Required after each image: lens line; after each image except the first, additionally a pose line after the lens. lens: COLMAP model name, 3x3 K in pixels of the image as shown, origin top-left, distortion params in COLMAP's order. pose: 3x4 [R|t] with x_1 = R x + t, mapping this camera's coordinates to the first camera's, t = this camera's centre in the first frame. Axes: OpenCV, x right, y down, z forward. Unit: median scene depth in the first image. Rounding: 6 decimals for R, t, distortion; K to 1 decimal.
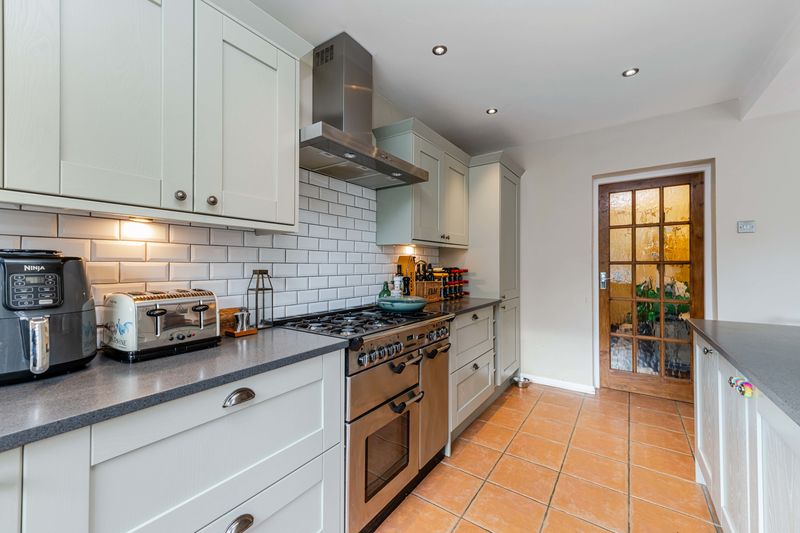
lens RADIAL K [[326.0, 0, 401.6], [0, 326.0, 264.8], [0, 0, 1]] dist [0.022752, -0.004880]
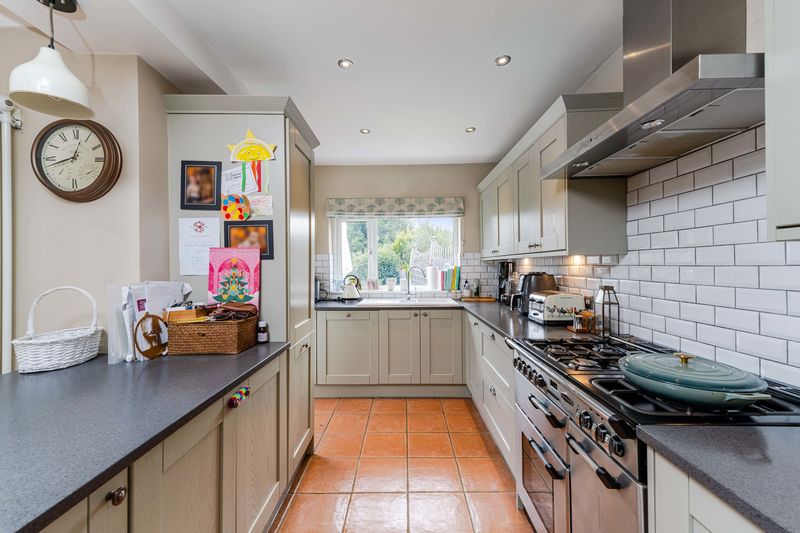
lens RADIAL K [[326.0, 0, 402.3], [0, 326.0, 268.3], [0, 0, 1]] dist [0.022752, -0.004880]
pose [[-0.824521, 0.007620, -0.565779, 0.766880], [0.005517, 0.999970, 0.005428, -0.051600], [0.565804, 0.001354, -0.824539, 1.448417]]
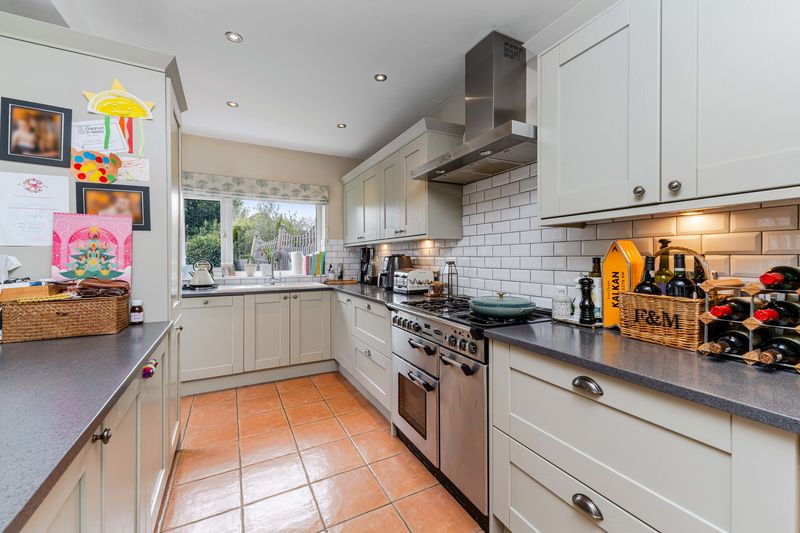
lens RADIAL K [[326.0, 0, 405.9], [0, 326.0, 263.5], [0, 0, 1]] dist [0.022752, -0.004880]
pose [[-0.460920, 0.012846, -0.887349, 1.017700], [-0.000102, 0.999894, 0.014528, 0.002941], [0.887442, 0.006787, -0.460870, 1.444985]]
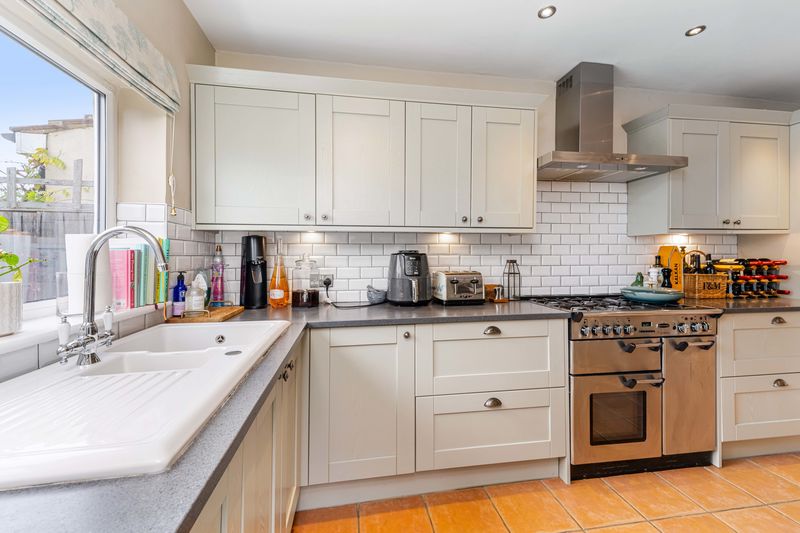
lens RADIAL K [[326.0, 0, 397.9], [0, 326.0, 256.1], [0, 0, 1]] dist [0.022752, -0.004880]
pose [[0.689967, -0.005451, -0.723820, 0.251187], [0.006157, 0.999980, -0.001661, -0.002560], [0.723815, -0.003310, 0.689987, -0.338946]]
